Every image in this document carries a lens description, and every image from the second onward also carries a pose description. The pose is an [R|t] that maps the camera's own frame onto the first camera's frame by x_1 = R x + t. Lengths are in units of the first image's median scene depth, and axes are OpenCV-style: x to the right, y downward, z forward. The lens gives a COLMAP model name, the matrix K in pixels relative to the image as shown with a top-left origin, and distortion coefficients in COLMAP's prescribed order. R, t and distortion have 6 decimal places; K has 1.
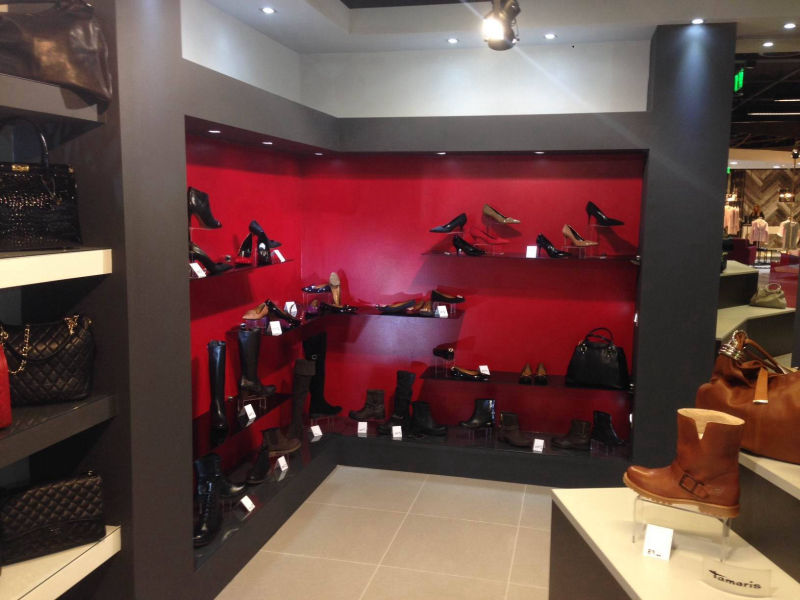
lens RADIAL K [[736.1, 0, 400.0], [0, 736.1, 300.0], [0, 0, 1]] dist [0.111331, -0.193368]
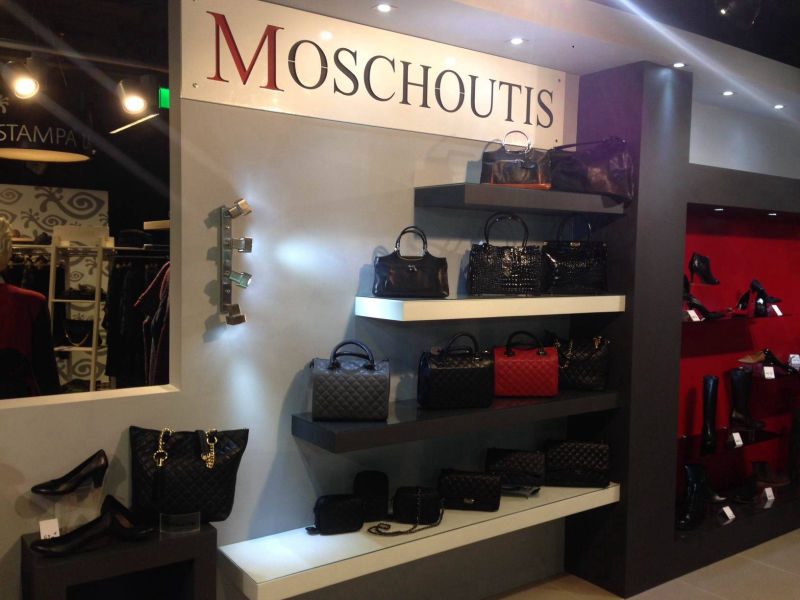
lens RADIAL K [[736.1, 0, 400.0], [0, 736.1, 300.0], [0, 0, 1]] dist [0.111331, -0.193368]
pose [[0.761354, 0.038164, -0.647213, 0.227909], [-0.089603, 0.994880, -0.046740, 0.049711], [0.642115, 0.093578, 0.760875, -0.419855]]
